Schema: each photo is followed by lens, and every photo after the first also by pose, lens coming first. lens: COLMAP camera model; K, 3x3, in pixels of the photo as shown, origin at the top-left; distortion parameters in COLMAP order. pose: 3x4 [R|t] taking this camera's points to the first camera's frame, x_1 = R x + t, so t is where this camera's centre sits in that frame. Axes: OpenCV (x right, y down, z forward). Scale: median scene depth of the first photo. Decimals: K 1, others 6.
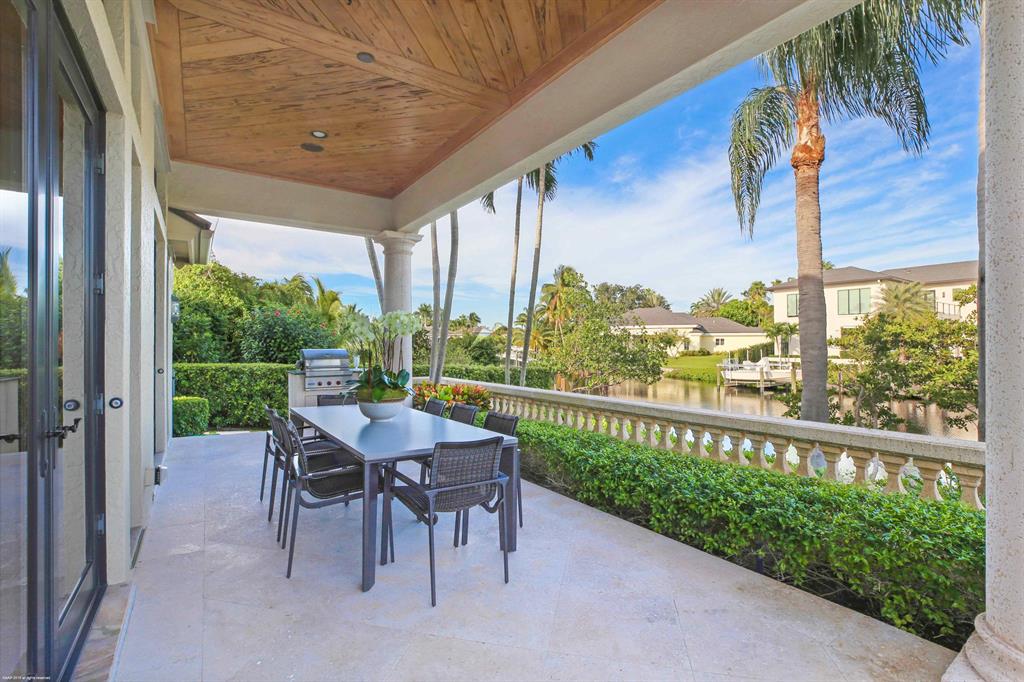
lens RADIAL K [[470.4, 0, 509.6], [0, 470.4, 334.2], [0, 0, 1]] dist [-0.002134, -0.000180]
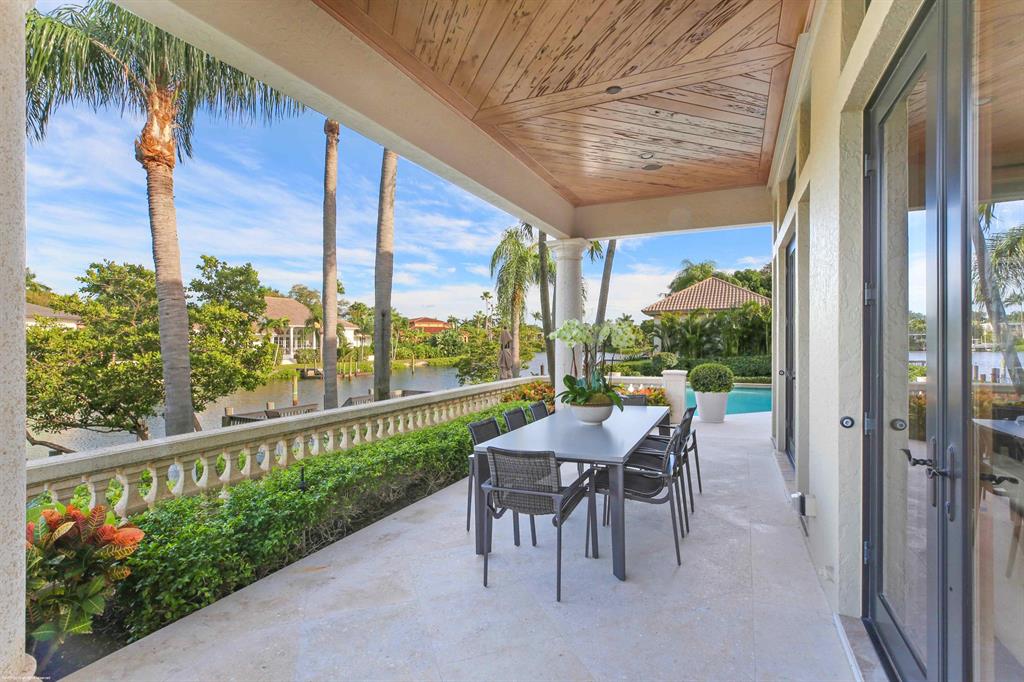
lens RADIAL K [[470.4, 0, 510.8], [0, 470.4, 342.1], [0, 0, 1]] dist [-0.002134, -0.000180]
pose [[-0.514167, -0.005340, 0.857674, -1.126277], [-0.006490, 0.999976, 0.002335, -0.009707], [-0.857666, -0.004366, -0.514189, 1.771209]]
